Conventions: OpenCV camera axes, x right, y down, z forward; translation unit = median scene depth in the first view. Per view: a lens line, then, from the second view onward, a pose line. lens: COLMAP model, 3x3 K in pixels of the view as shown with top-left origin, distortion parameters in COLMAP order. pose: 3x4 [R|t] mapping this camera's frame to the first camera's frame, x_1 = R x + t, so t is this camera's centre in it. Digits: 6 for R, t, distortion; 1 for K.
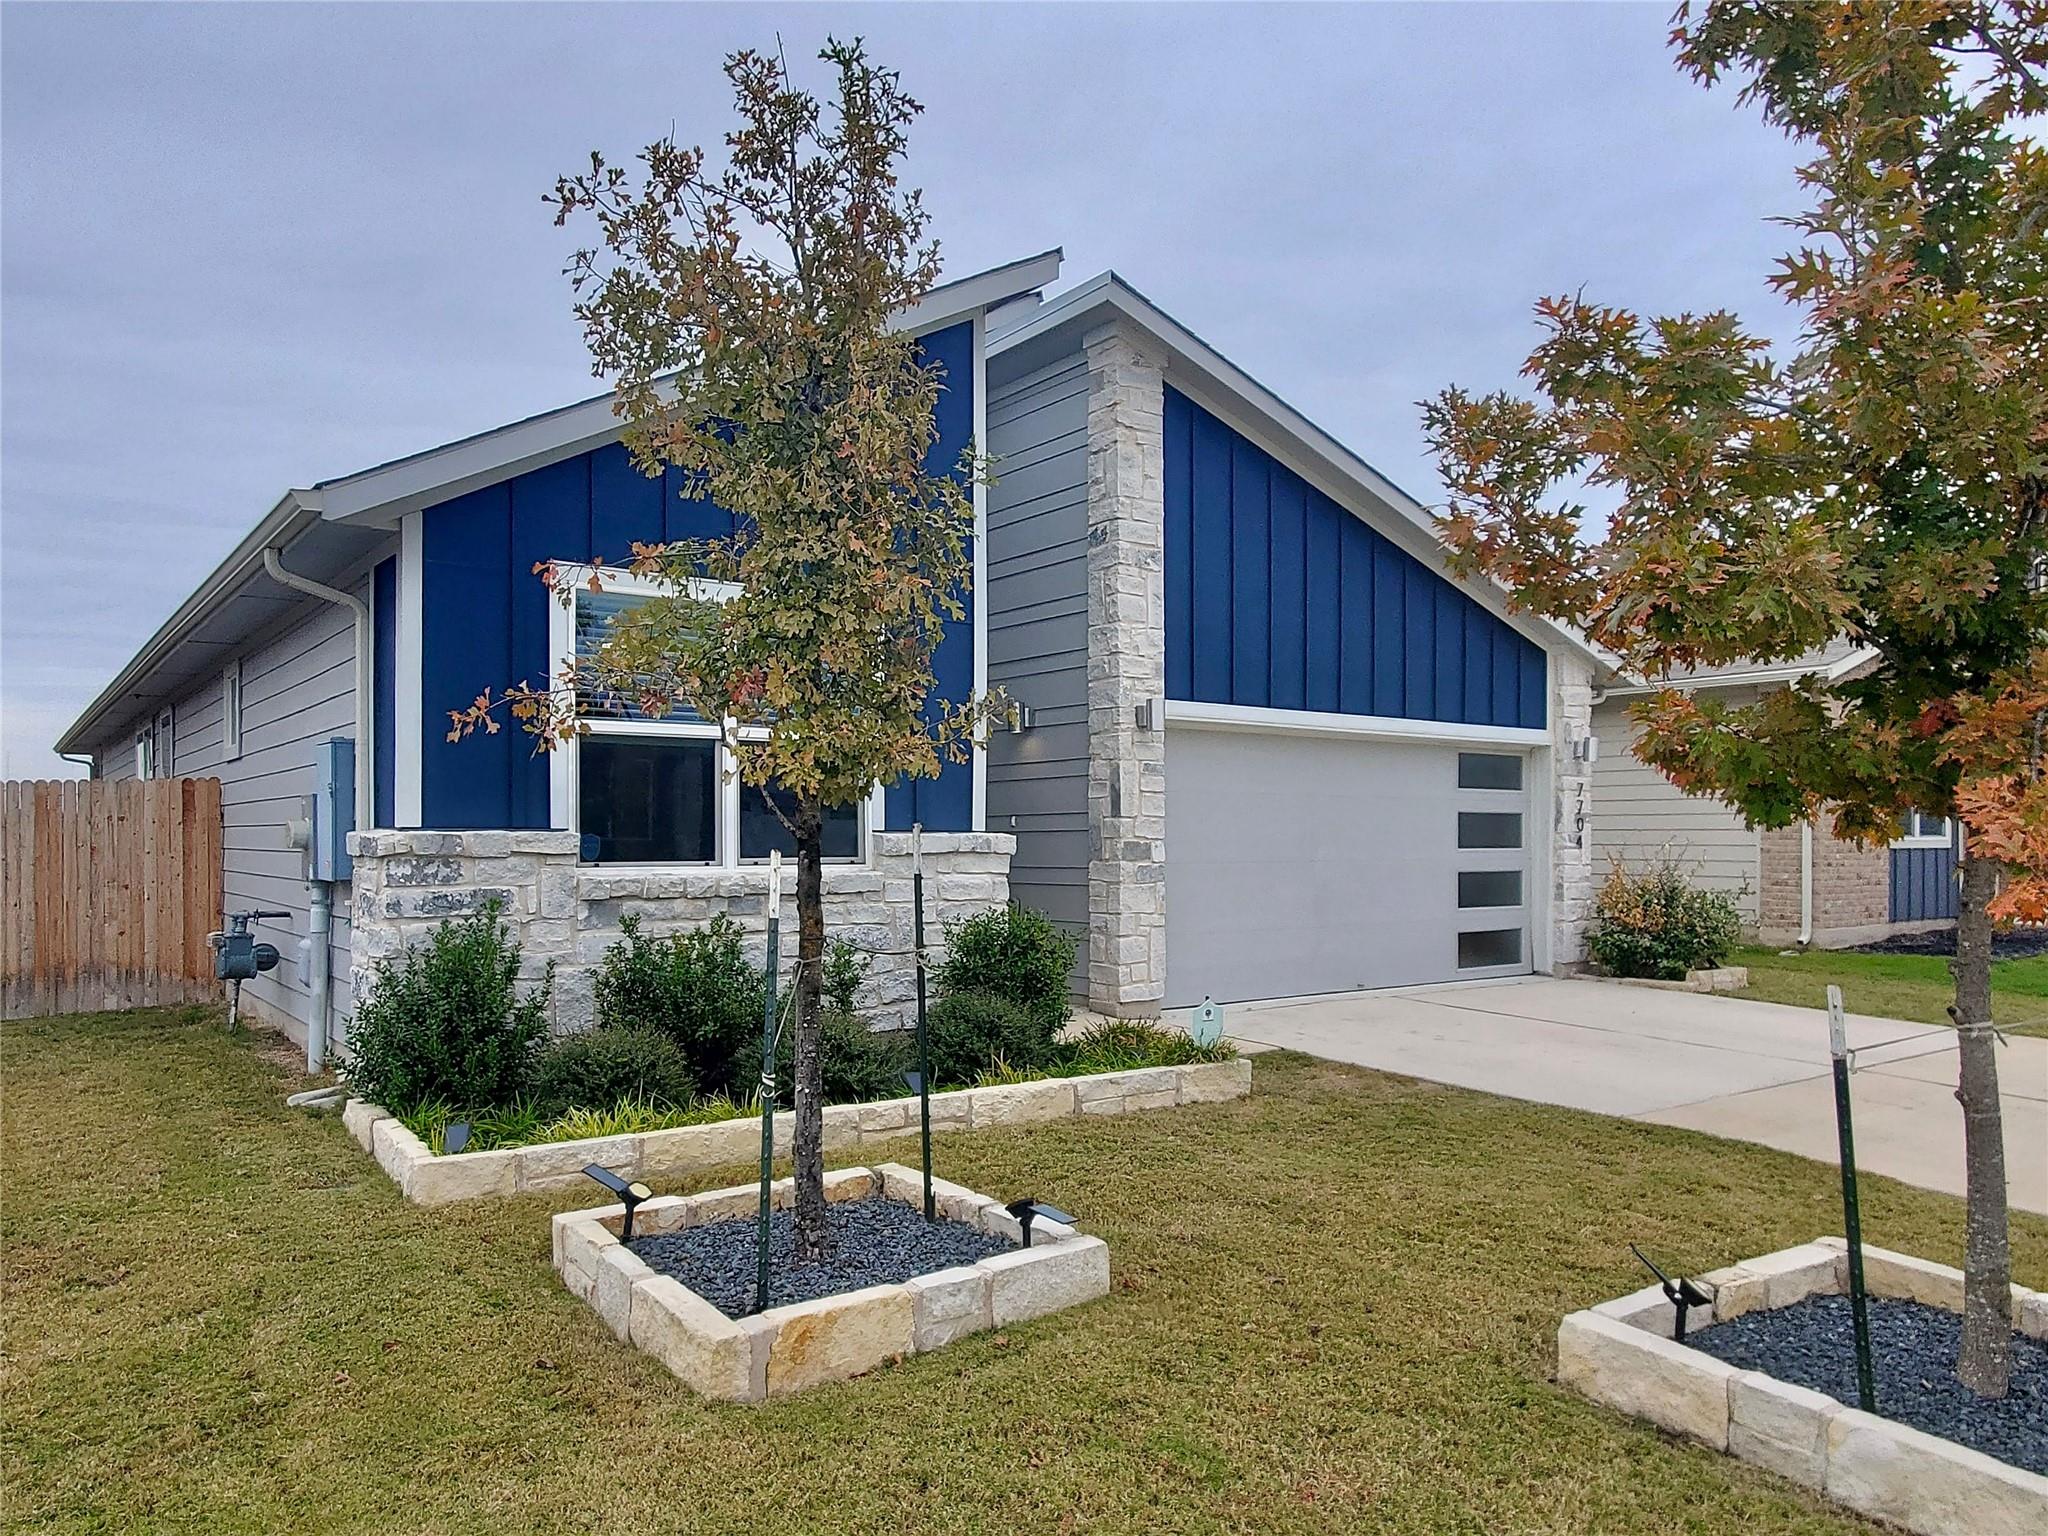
lens RADIAL K [[1395.7, 0, 1032.4], [0, 1395.7, 790.5], [0, 0, 1]] dist [-0.007085, 0.001277]
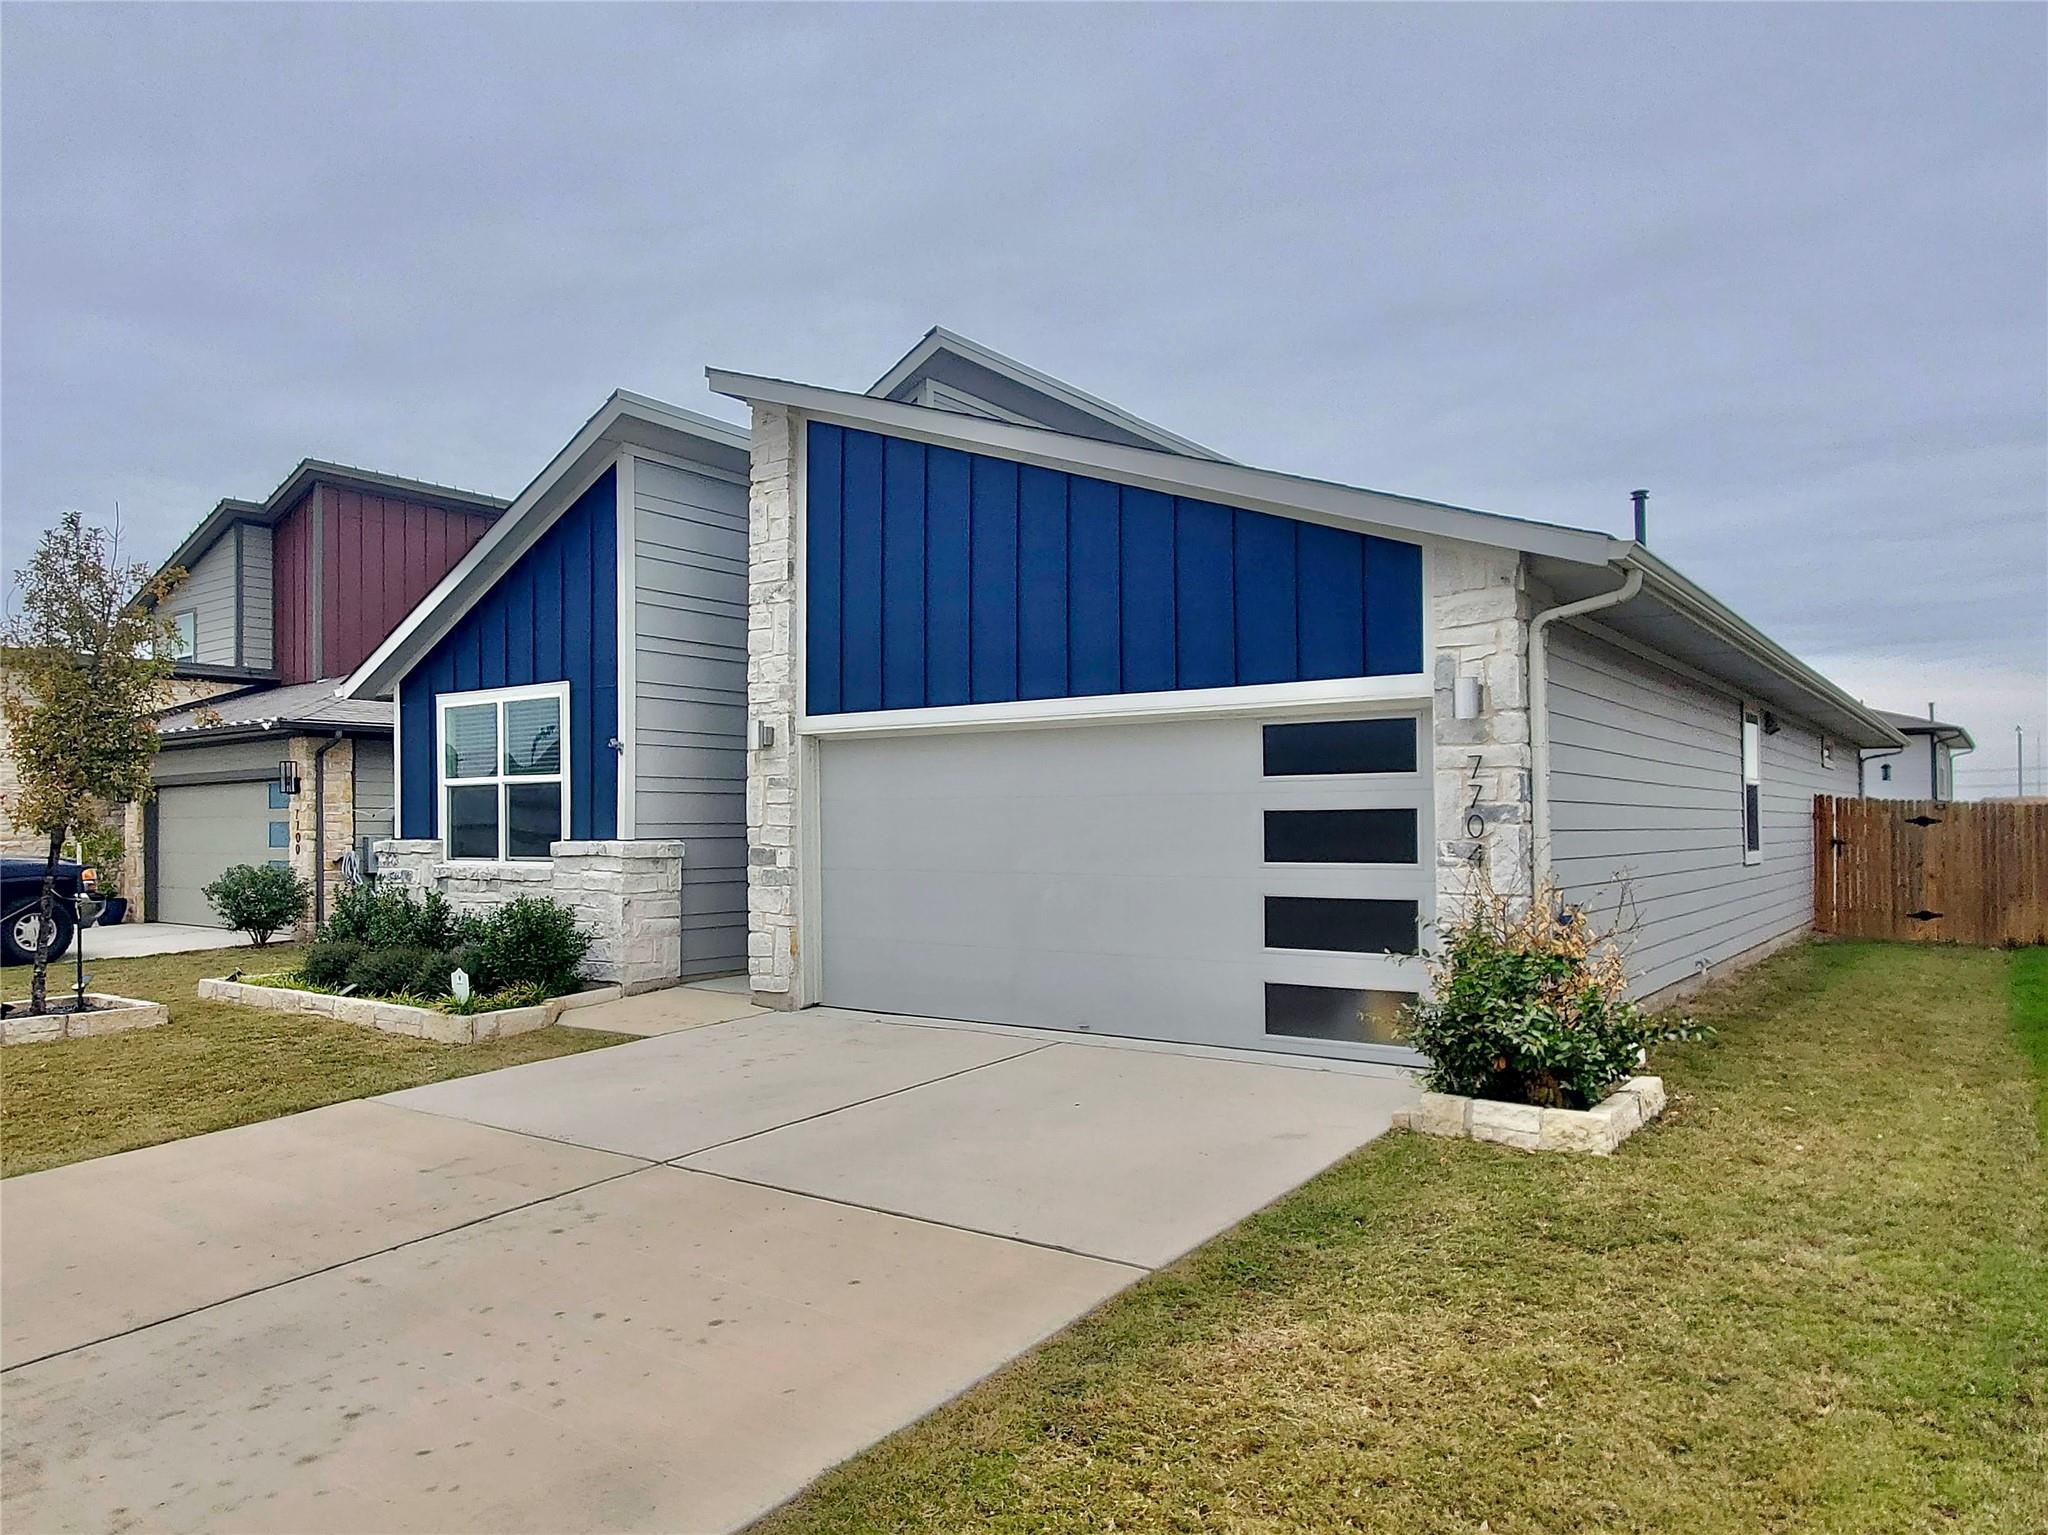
lens RADIAL K [[1395.7, 0, 1015.7], [0, 1395.7, 775.8], [0, 0, 1]] dist [-0.007085, 0.001277]
pose [[0.299482, -0.044310, -0.953073, 1.159002], [0.030725, 0.998851, -0.036784, 0.024698], [0.953607, -0.018267, 0.300499, 0.827953]]
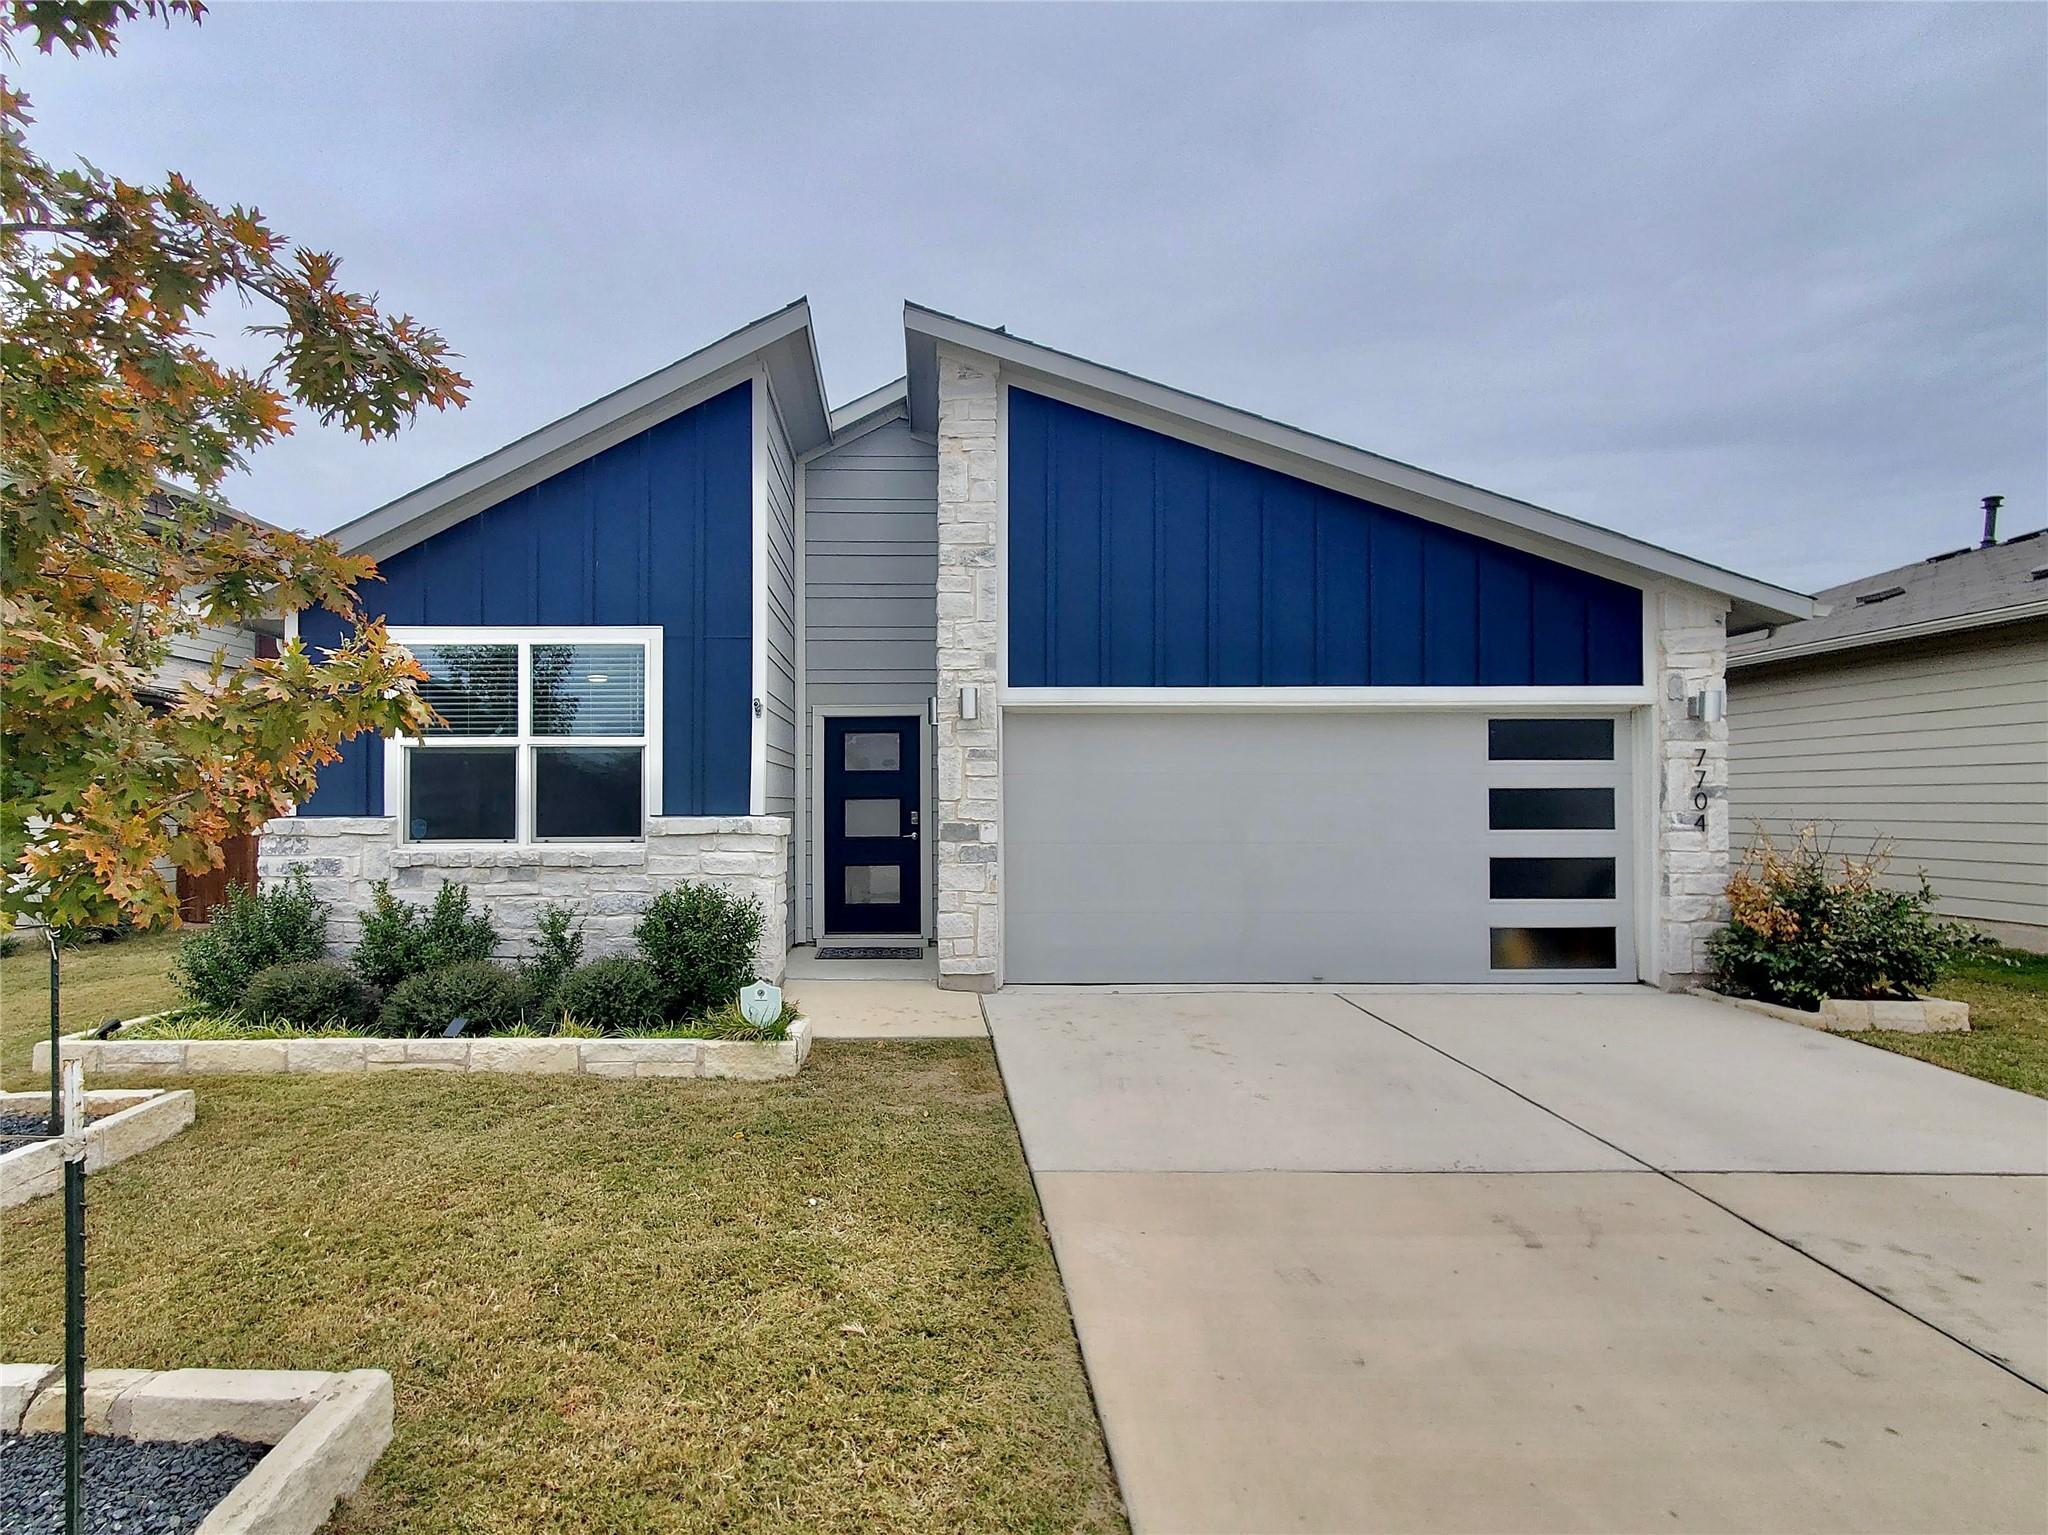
lens RADIAL K [[1030.7, 0, 984.8], [0, 1030.7, 772.1], [0, 0, 1]] dist [0.001489, 0.000815]
pose [[0.803997, -0.028465, -0.593952, 0.536423], [0.023757, 0.999594, -0.015747, 0.009975], [0.594159, -0.001450, 0.804347, 0.366683]]
